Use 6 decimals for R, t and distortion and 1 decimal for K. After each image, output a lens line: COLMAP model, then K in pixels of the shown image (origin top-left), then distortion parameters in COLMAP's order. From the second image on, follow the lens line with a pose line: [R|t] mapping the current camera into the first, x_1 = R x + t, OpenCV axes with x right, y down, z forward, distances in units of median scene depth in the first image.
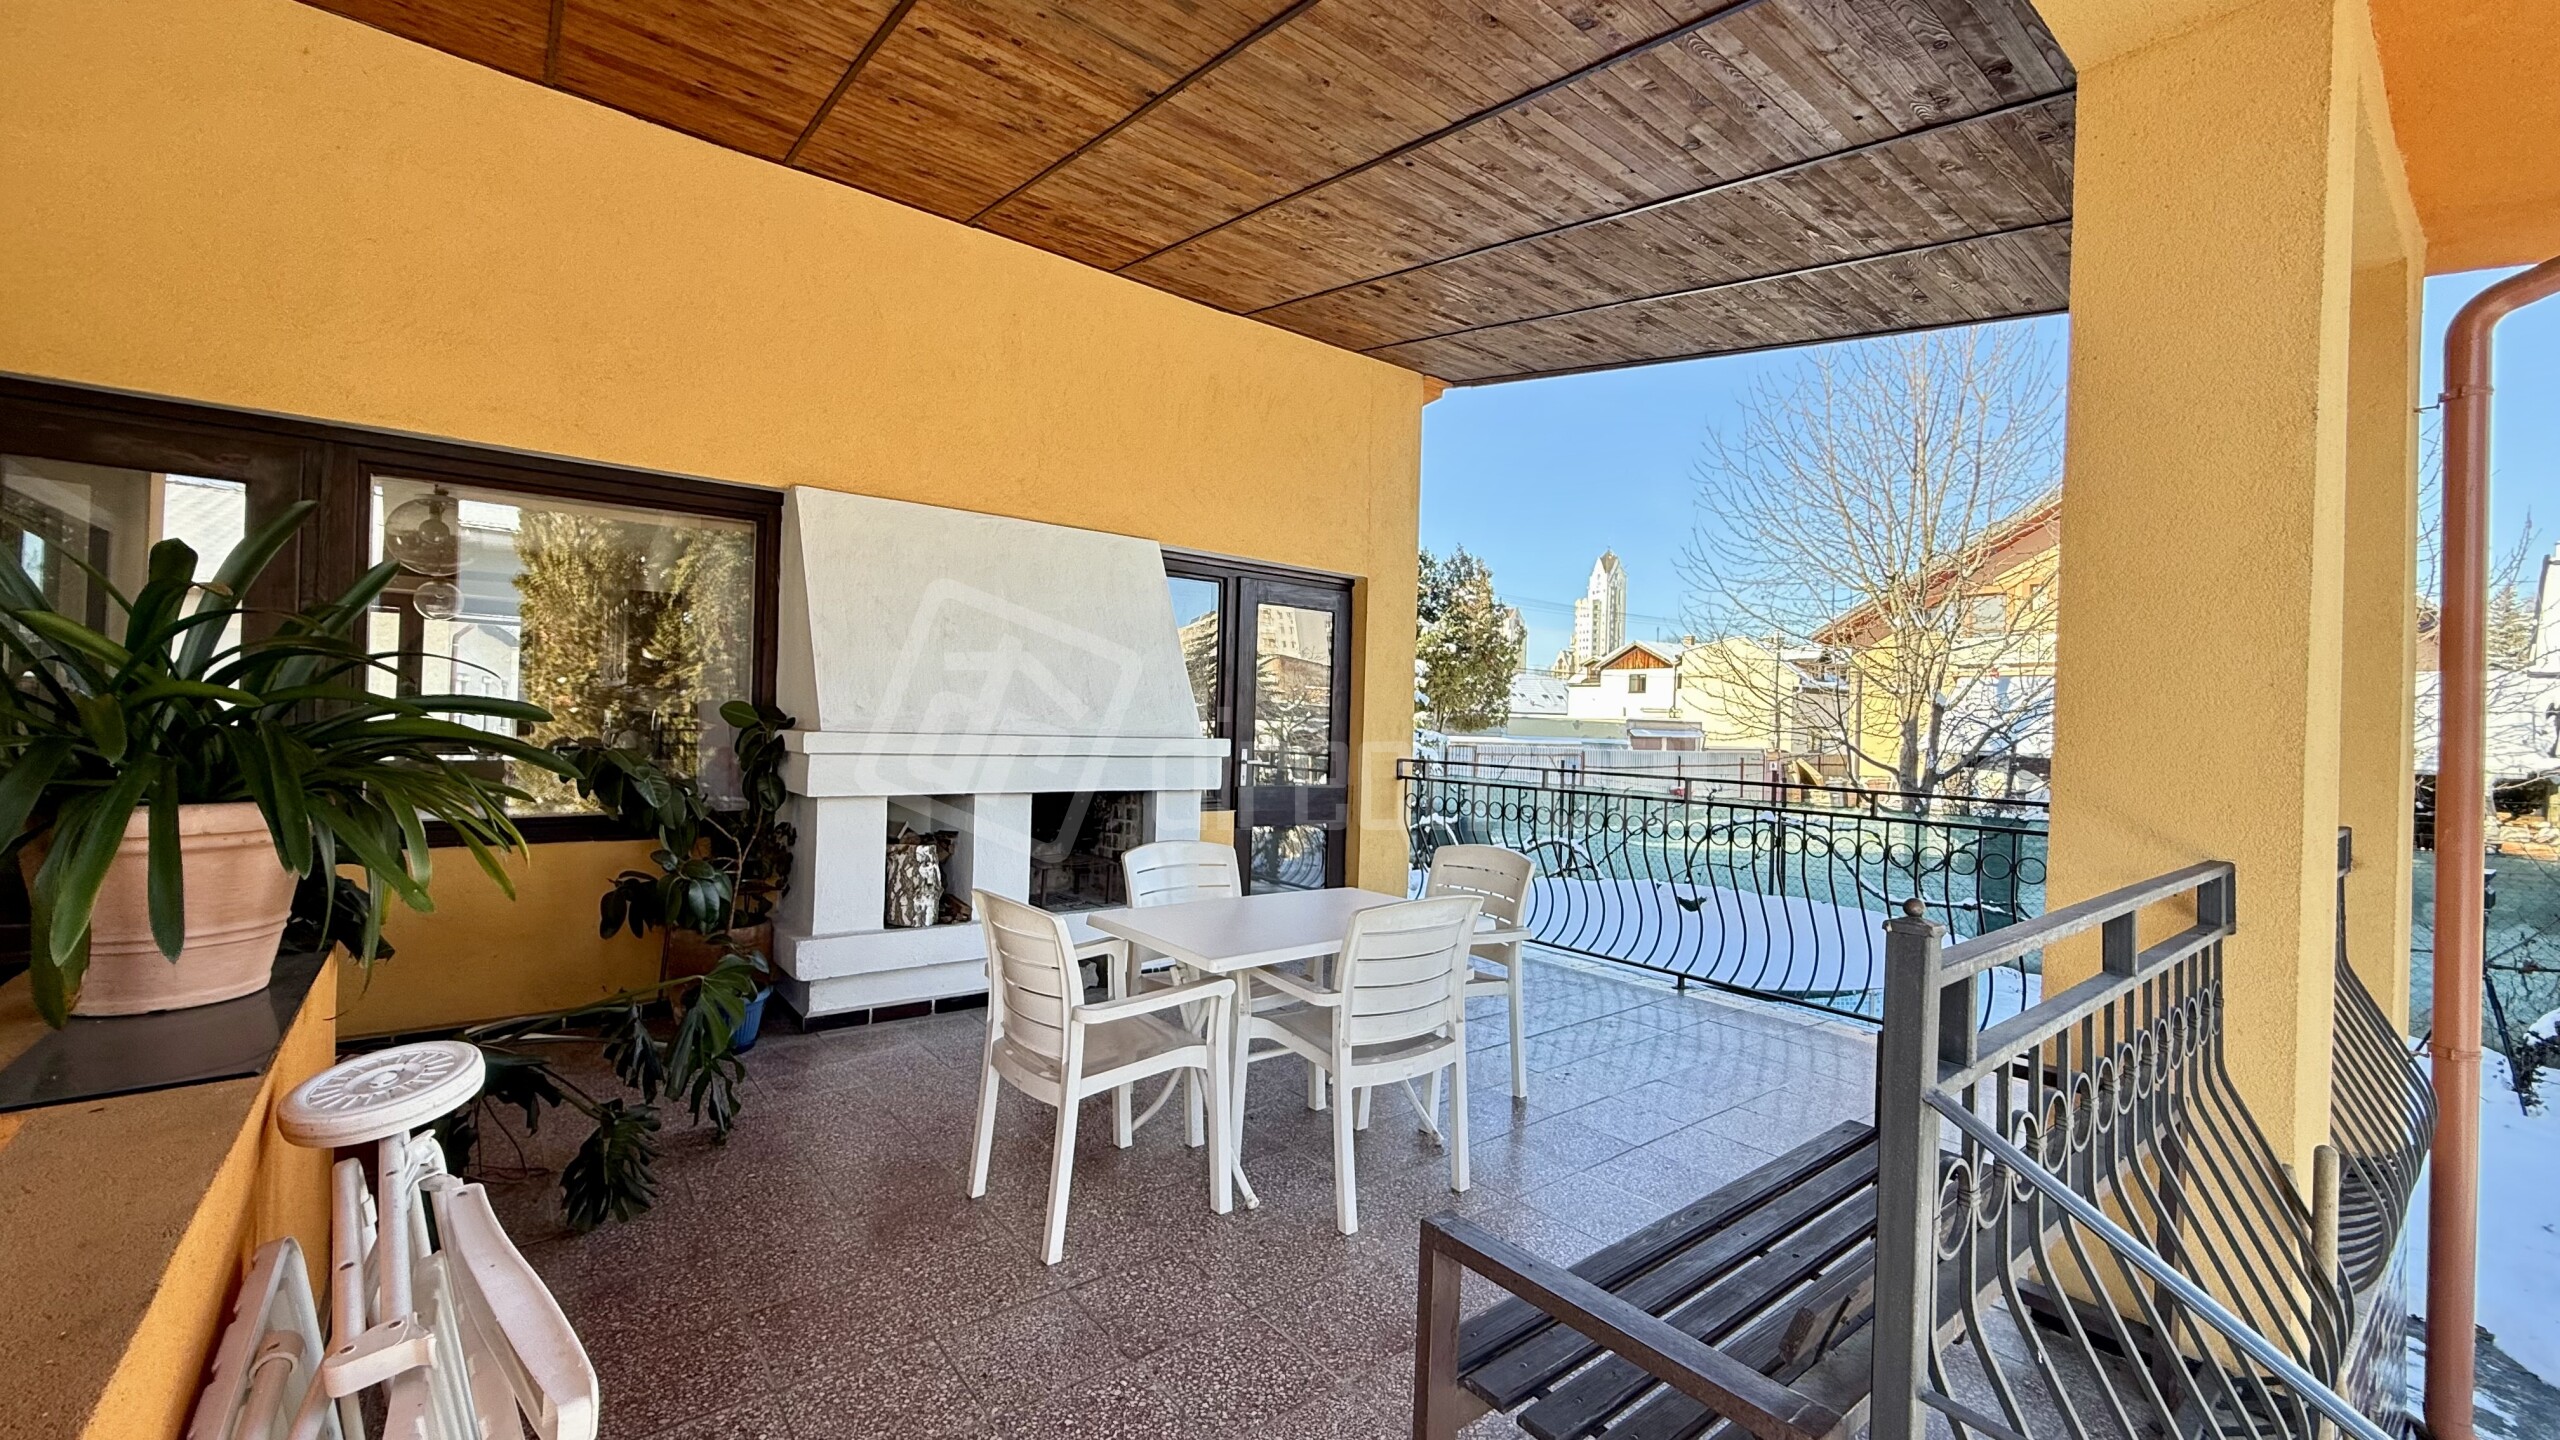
lens RADIAL K [[1014.7, 0, 1277.3], [0, 1014.7, 721.0], [0, 0, 1]] dist [-0.000215, -0.000266]
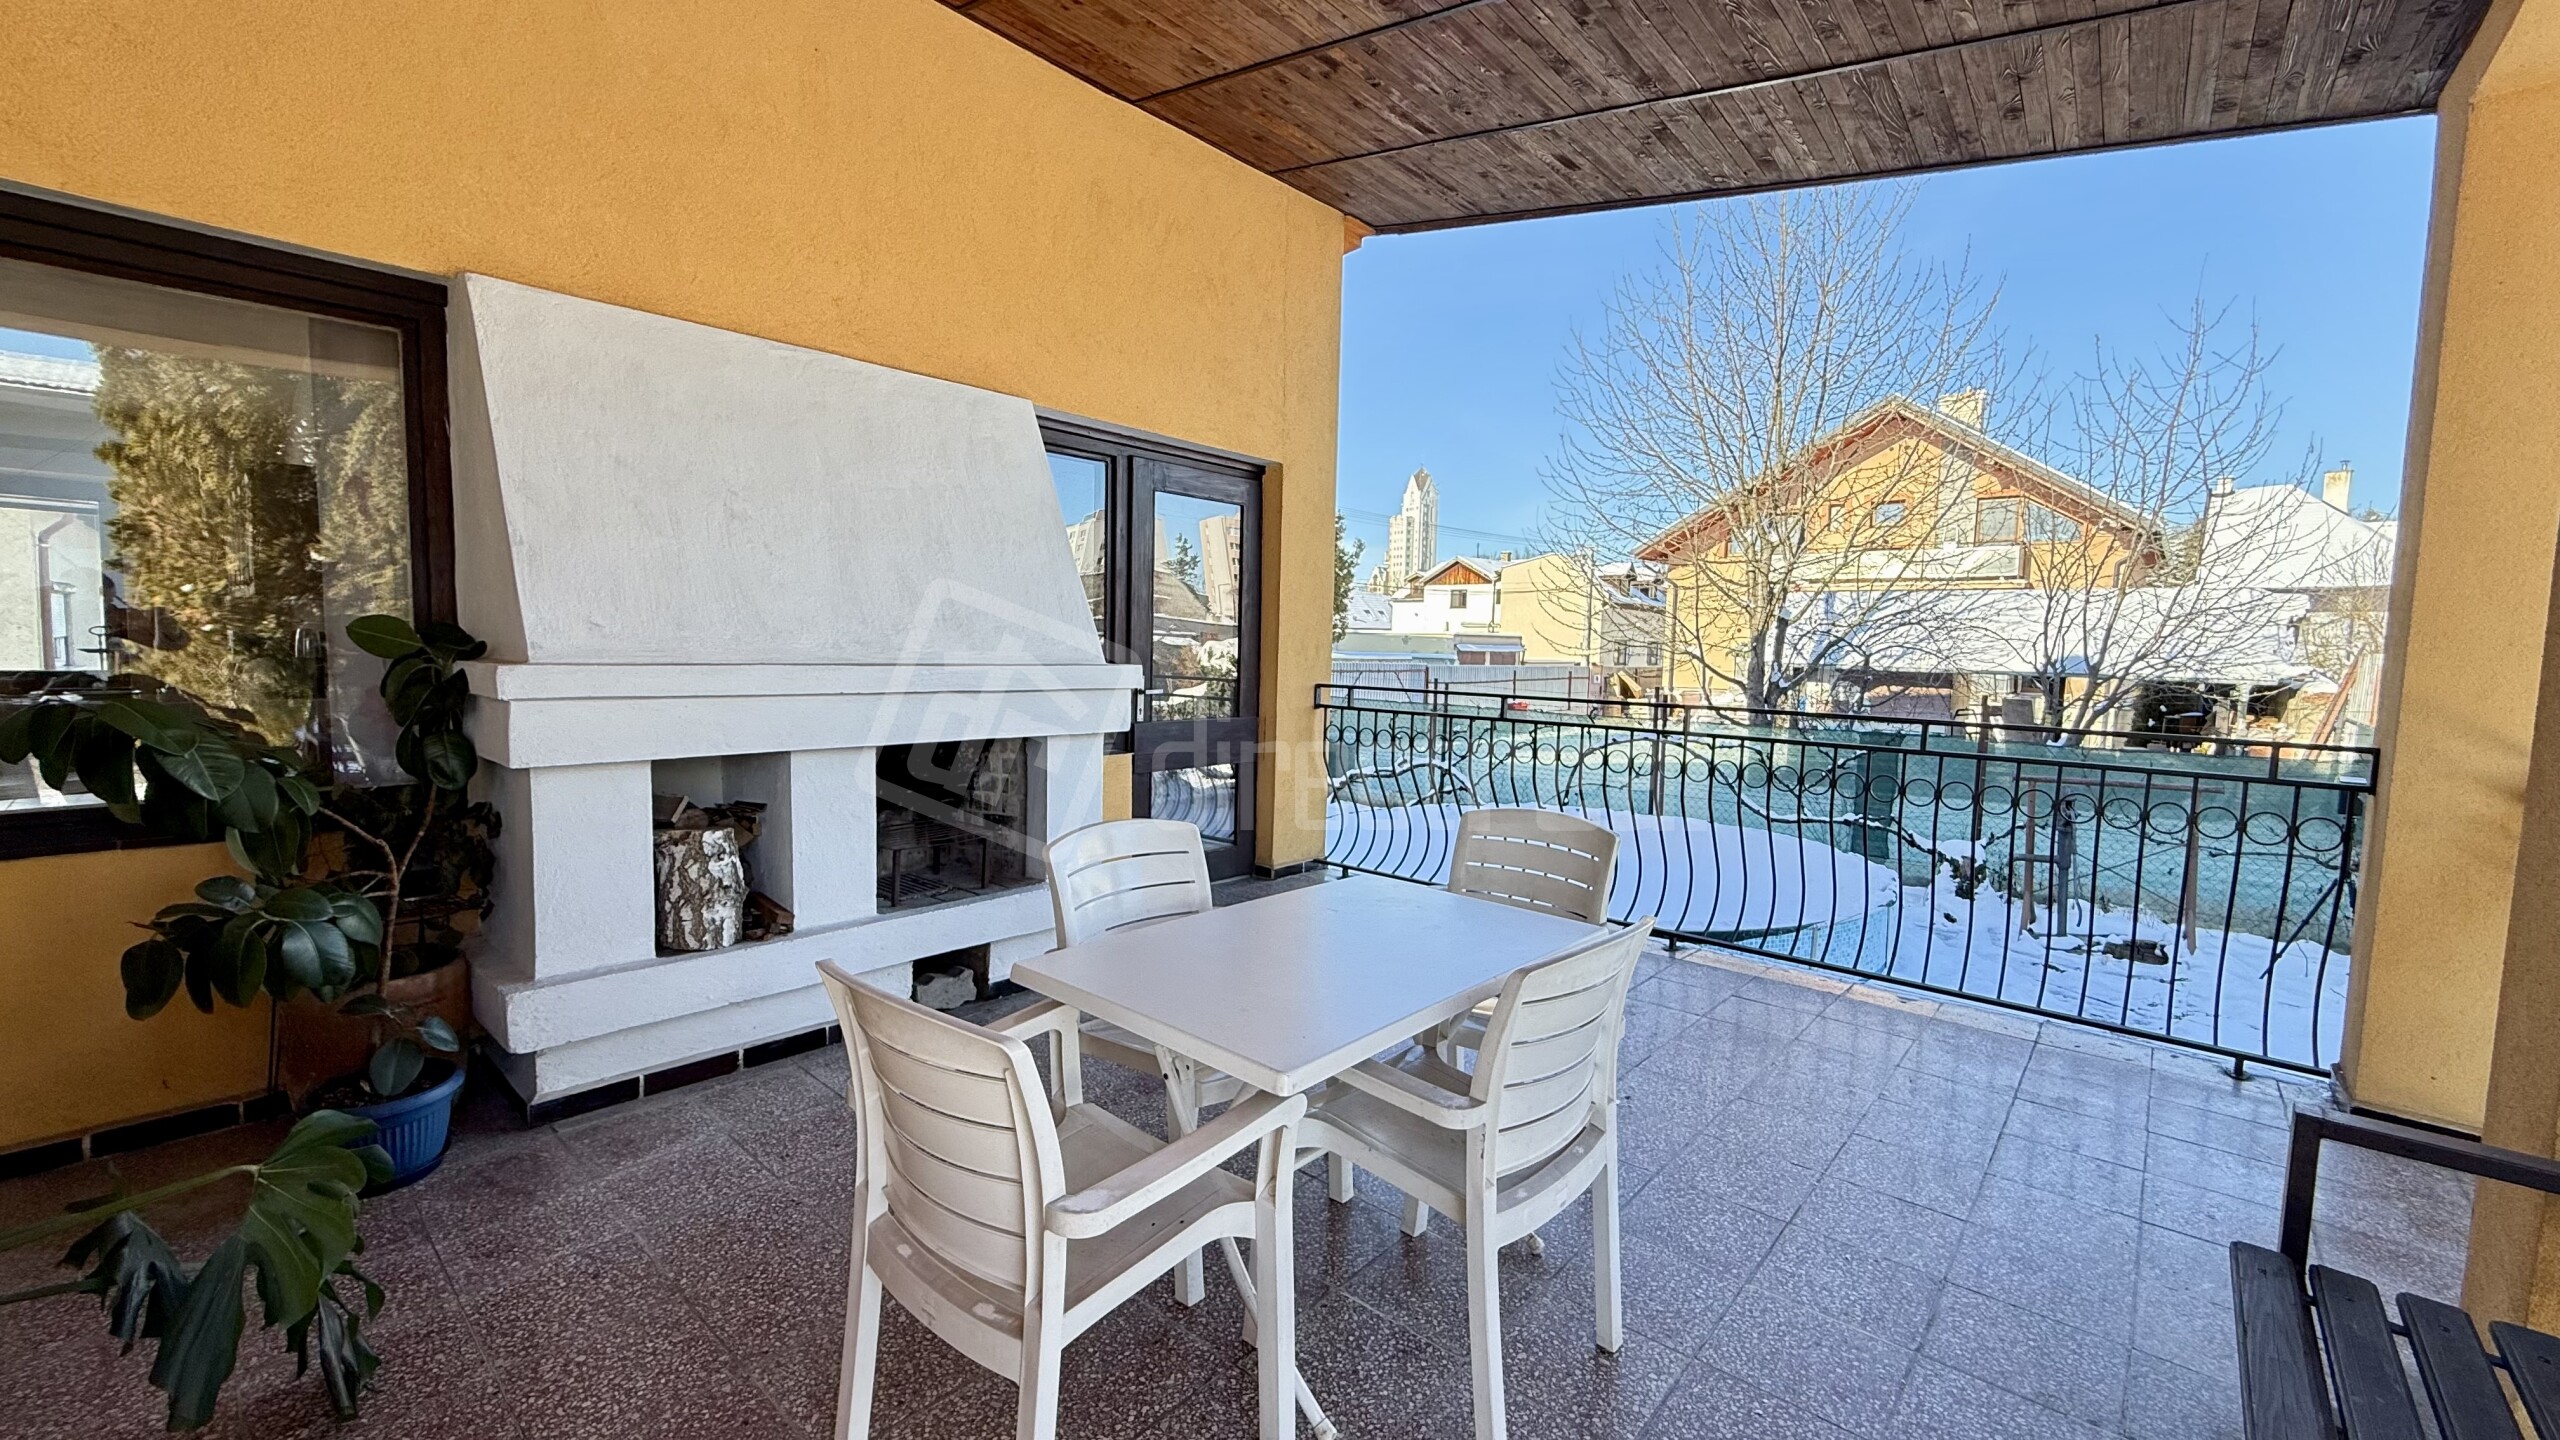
lens RADIAL K [[1014.2, 0, 1276.3], [0, 1014.2, 721.2], [0, 0, 1]] dist [-0.000654, 0.000102]
pose [[0.984383, -0.018811, 0.175034, -0.068105], [0.004163, 0.996484, 0.083680, -0.002906], [-0.175993, -0.081645, 0.981000, 0.195312]]
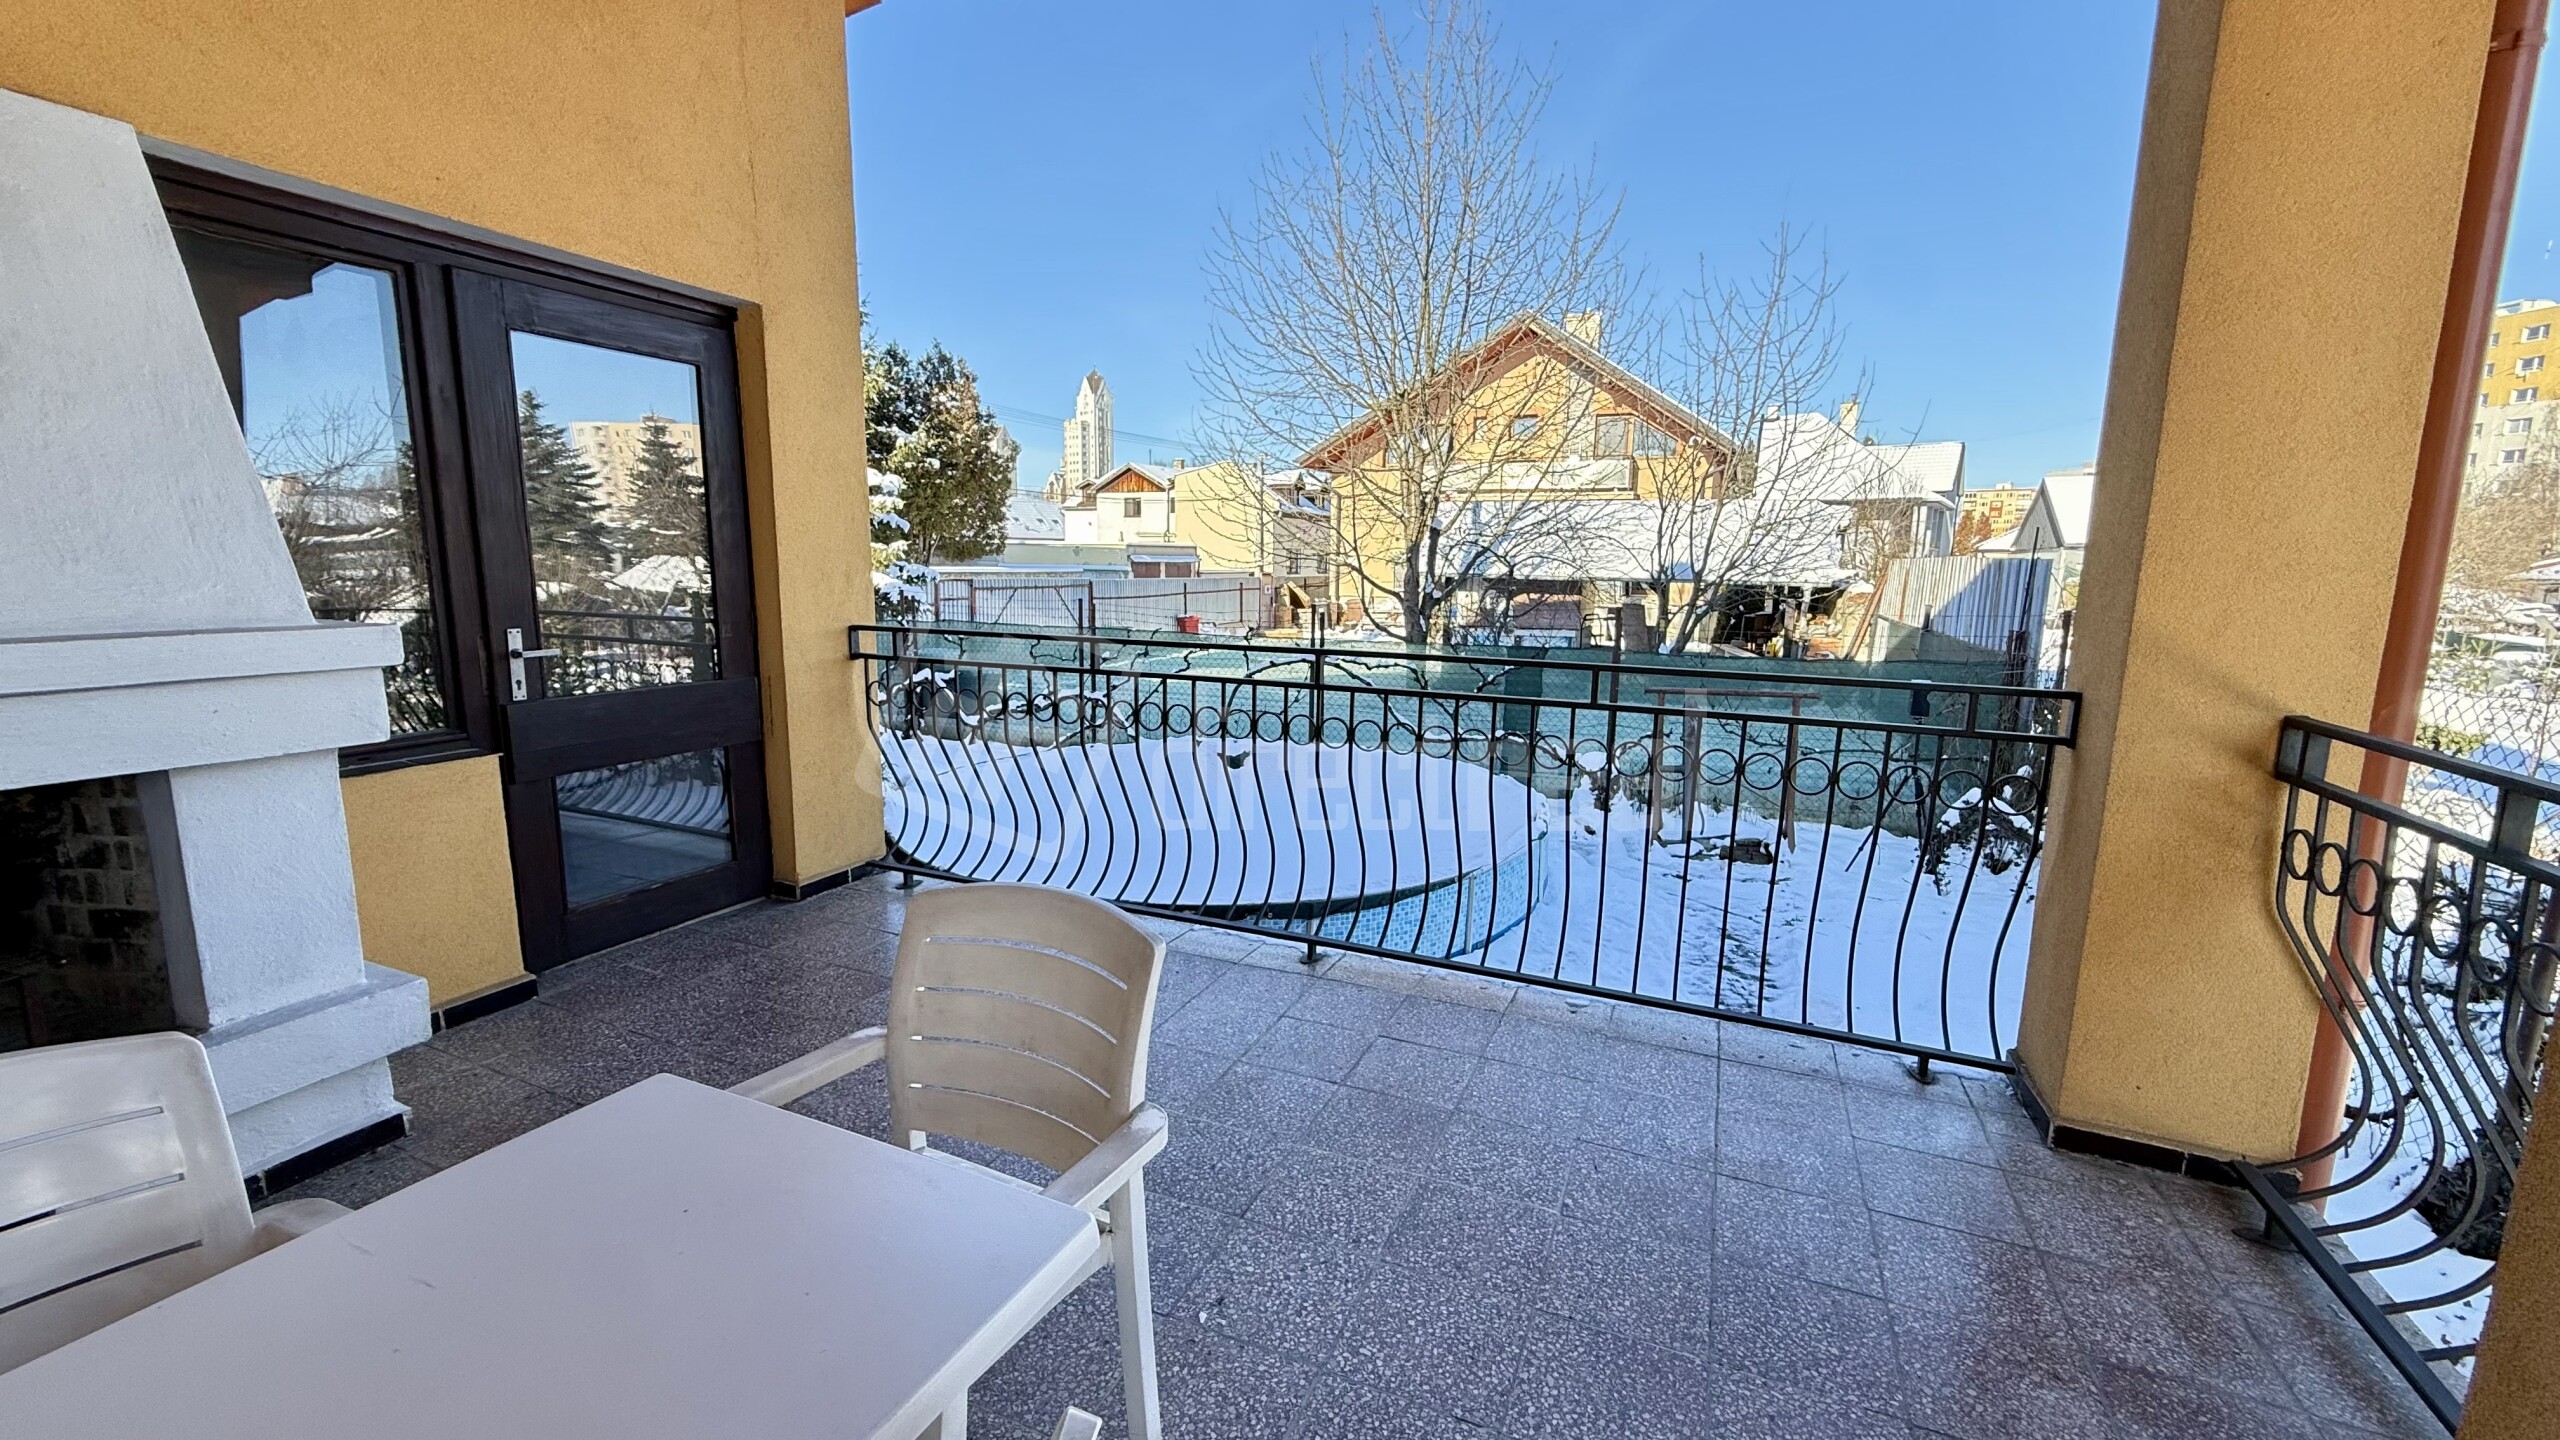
lens RADIAL K [[1014.7, 0, 1277.3], [0, 1014.7, 721.0], [0, 0, 1]] dist [-0.000215, -0.000266]
pose [[0.884387, -0.090951, 0.457808, 0.068726], [0.011800, 0.984875, 0.172865, -0.009924], [-0.466606, -0.147477, 0.872084, 0.374682]]
